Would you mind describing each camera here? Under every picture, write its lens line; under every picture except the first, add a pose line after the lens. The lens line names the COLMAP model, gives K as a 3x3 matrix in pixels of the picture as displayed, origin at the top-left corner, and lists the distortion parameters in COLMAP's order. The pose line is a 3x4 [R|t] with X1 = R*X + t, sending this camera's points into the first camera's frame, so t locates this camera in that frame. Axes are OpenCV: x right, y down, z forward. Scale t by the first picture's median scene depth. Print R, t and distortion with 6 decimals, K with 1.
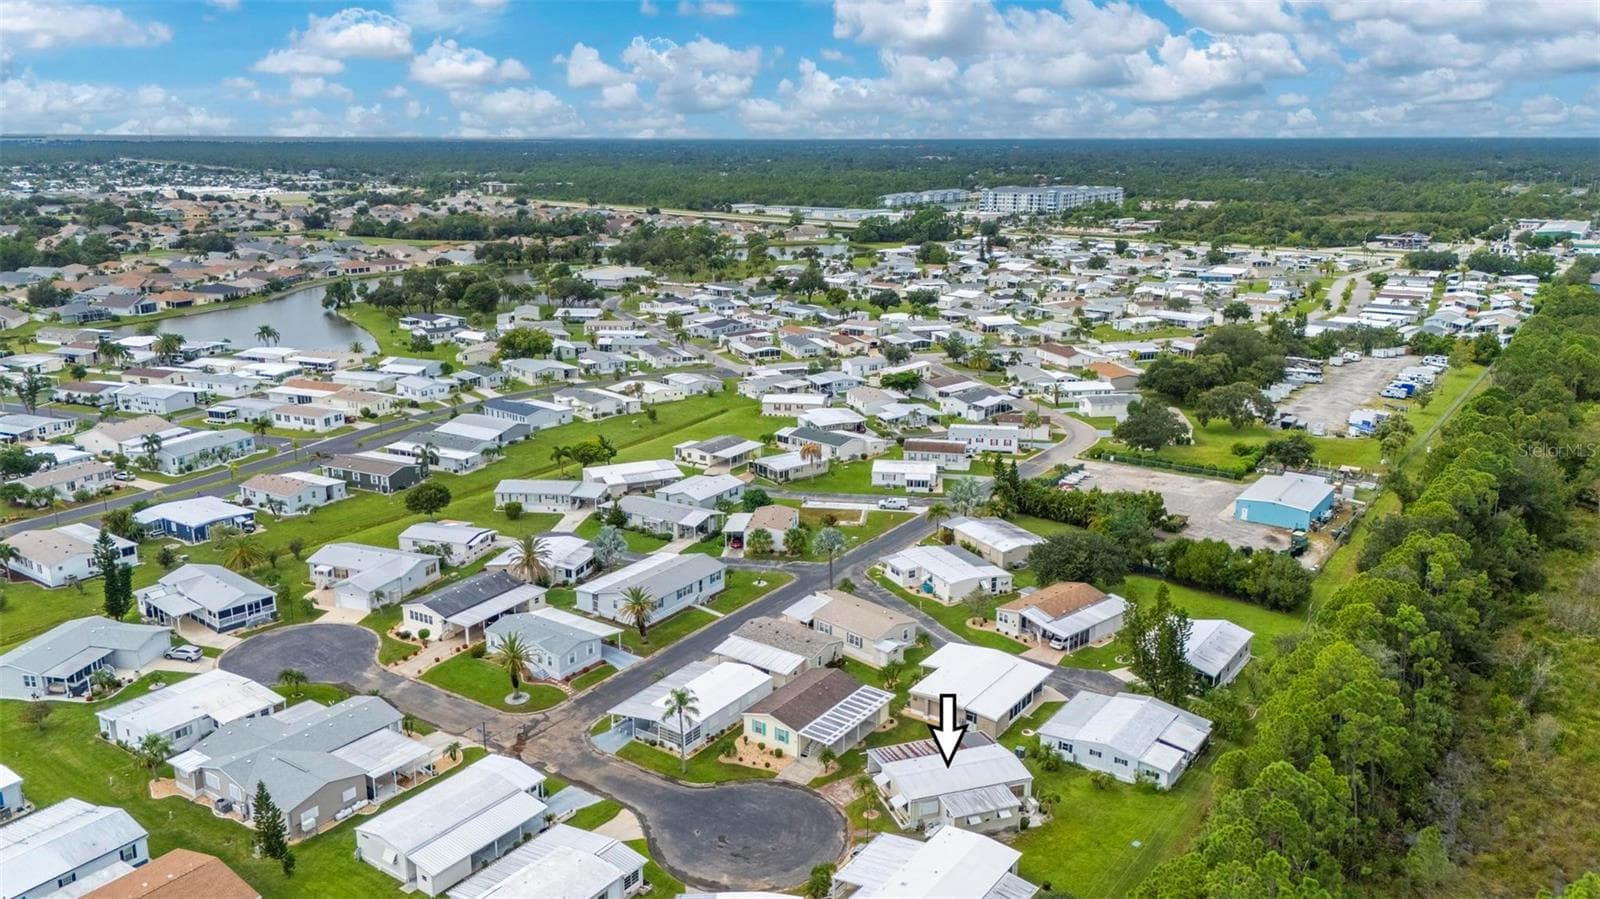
lens RADIAL K [[1177.4, 0, 796.9], [0, 1177.4, 439.4], [0, 0, 1]] dist [0.068150, -0.059862]
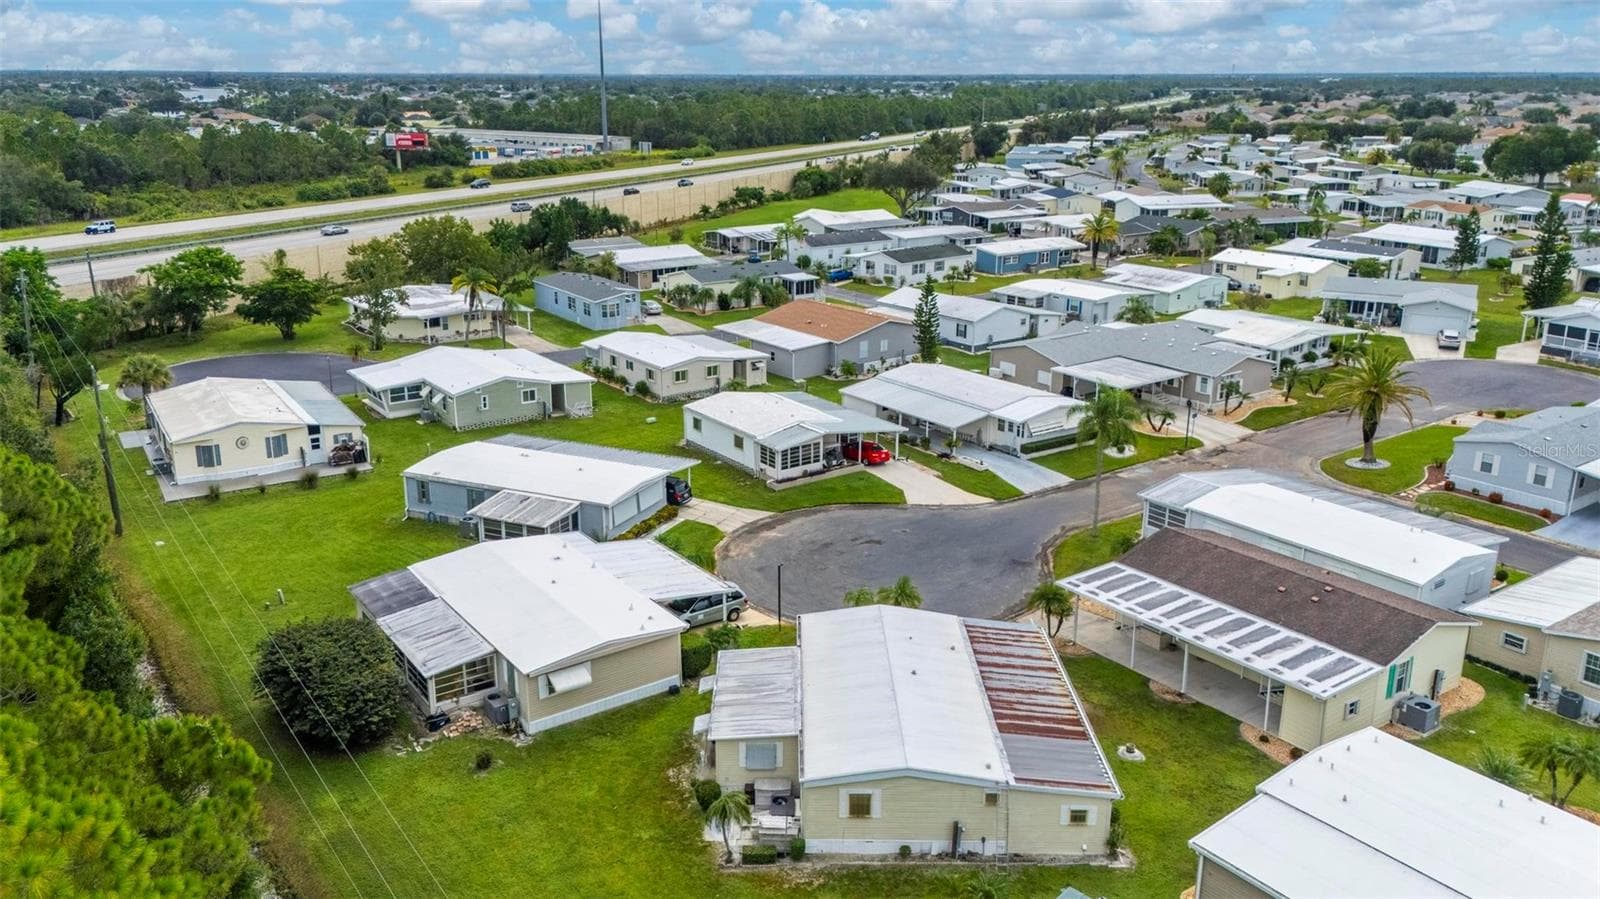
lens RADIAL K [[1219.8, 0, 780.7], [0, 1219.8, 435.0], [0, 0, 1]] dist [0.029964, -0.007134]
pose [[-0.337910, 0.264817, -0.903155, 0.283576], [-0.231121, 0.906869, 0.352379, 0.037912], [0.912359, 0.327810, -0.245236, 0.594321]]
